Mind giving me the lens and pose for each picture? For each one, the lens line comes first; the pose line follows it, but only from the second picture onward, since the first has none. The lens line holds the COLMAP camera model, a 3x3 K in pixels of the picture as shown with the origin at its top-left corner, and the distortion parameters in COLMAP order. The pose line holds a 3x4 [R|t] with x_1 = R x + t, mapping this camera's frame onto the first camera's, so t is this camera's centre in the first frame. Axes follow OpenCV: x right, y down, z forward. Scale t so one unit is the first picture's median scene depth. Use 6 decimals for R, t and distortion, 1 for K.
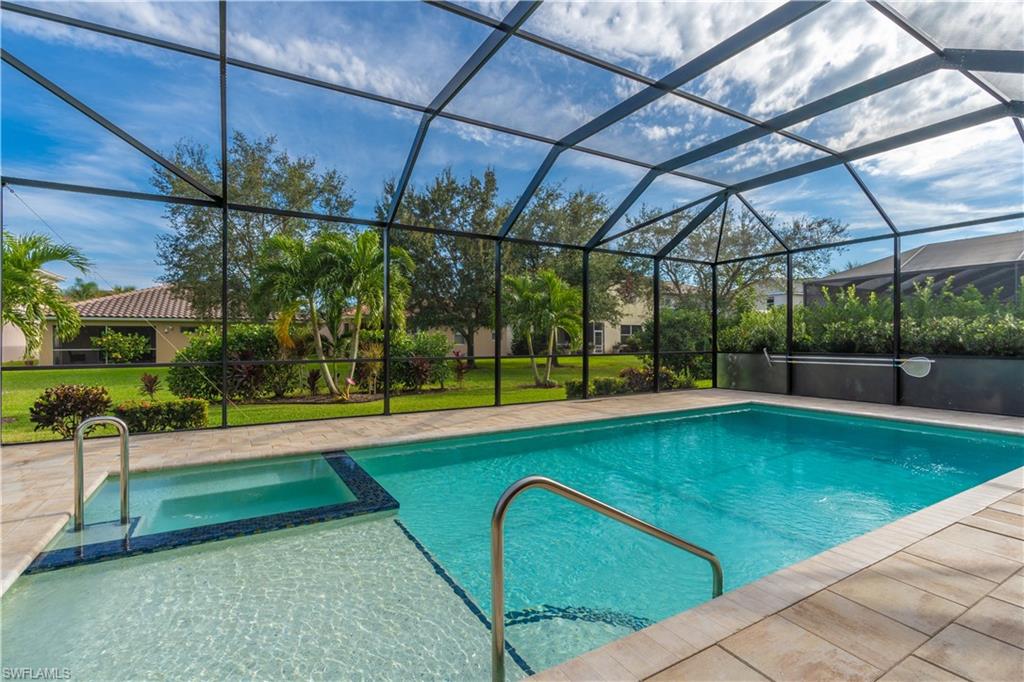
lens RADIAL K [[475.1, 0, 512.0], [0, 475.1, 341.0], [0, 0, 1]] dist [-0.003714, -0.000698]
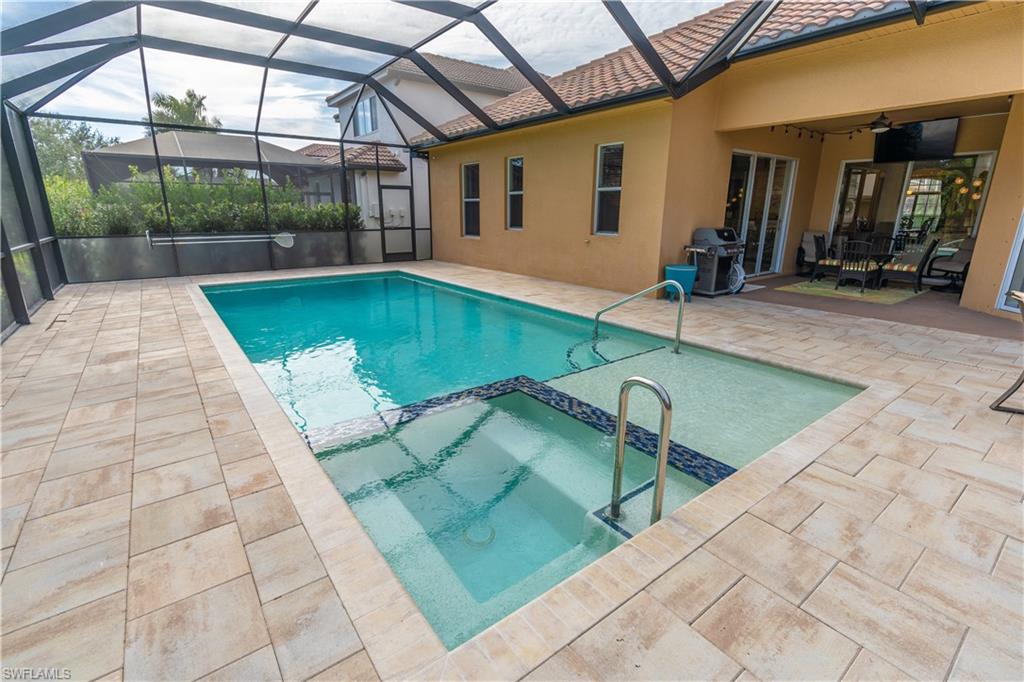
lens RADIAL K [[475.1, 0, 512.0], [0, 475.1, 341.0], [0, 0, 1]] dist [-0.003714, -0.000698]
pose [[-0.110014, -0.263958, 0.958240, -0.622783], [0.000610, 0.964074, 0.265635, -0.029824], [-0.993930, 0.029808, -0.105900, 0.454114]]
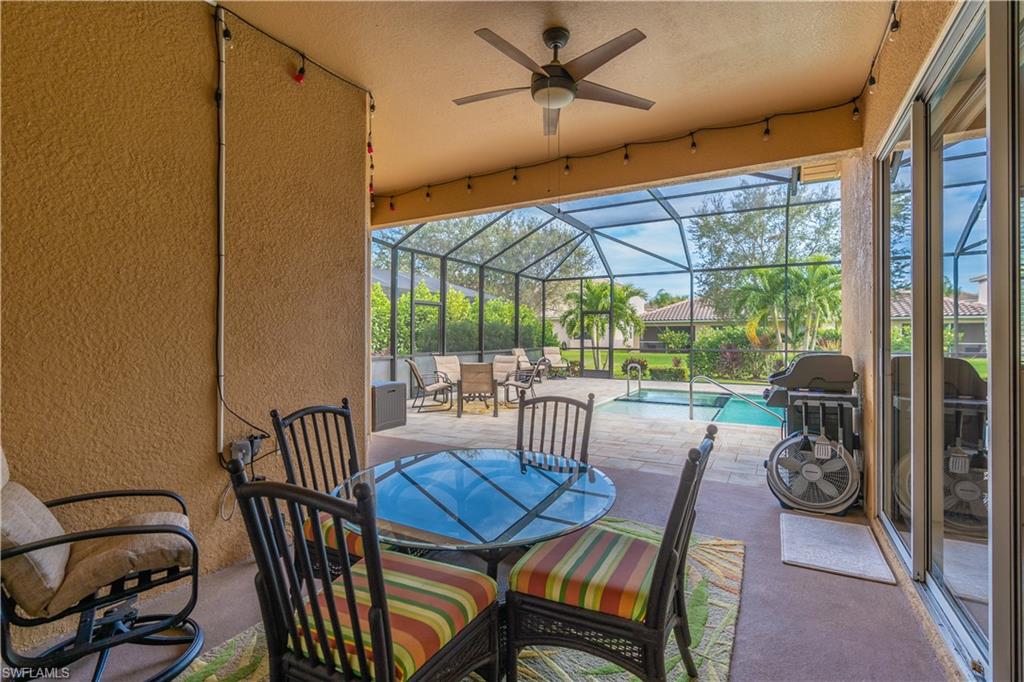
lens RADIAL K [[475.1, 0, 512.0], [0, 475.1, 341.0], [0, 0, 1]] dist [-0.003714, -0.000698]
pose [[0.498375, 0.014990, -0.866832, 0.297223], [-0.003800, 0.999879, 0.015106, -0.007998], [0.866953, -0.004235, 0.498372, -0.258149]]
